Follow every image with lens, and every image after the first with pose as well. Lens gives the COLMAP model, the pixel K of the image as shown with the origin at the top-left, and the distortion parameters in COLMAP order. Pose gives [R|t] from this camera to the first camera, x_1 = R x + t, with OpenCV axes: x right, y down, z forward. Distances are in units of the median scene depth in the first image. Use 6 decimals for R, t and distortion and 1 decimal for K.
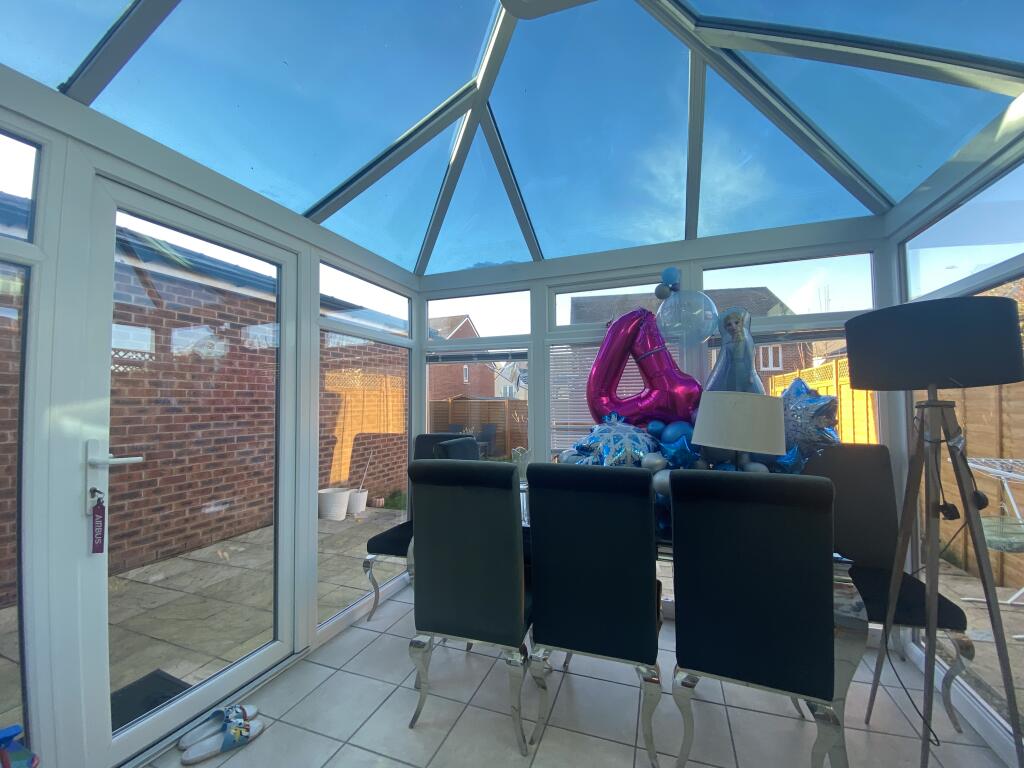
lens RADIAL K [[414.8, 0, 513.0], [0, 414.8, 385.7], [0, 0, 1]] dist [0.033686, -0.025936]
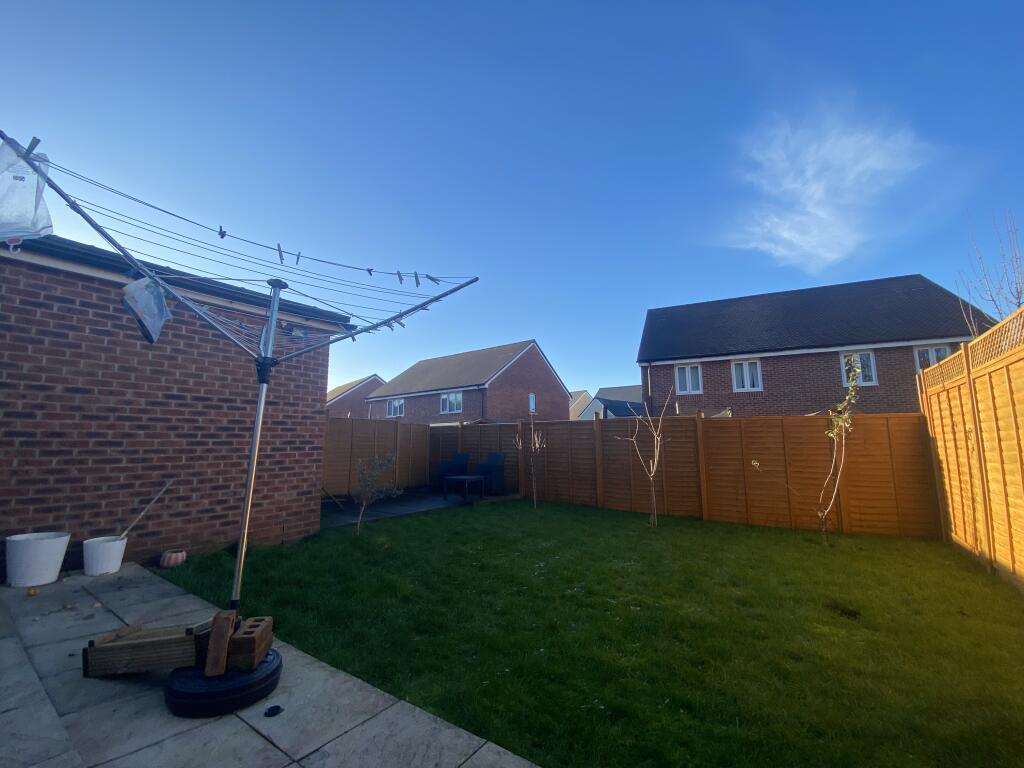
lens RADIAL K [[414.8, 0, 513.0], [0, 414.8, 385.7], [0, 0, 1]] dist [0.033686, -0.025936]
pose [[0.962887, -0.021909, -0.269014, 0.206337], [-0.002866, 0.995814, -0.091362, 0.038256], [0.269889, 0.088742, 0.958793, 0.275136]]
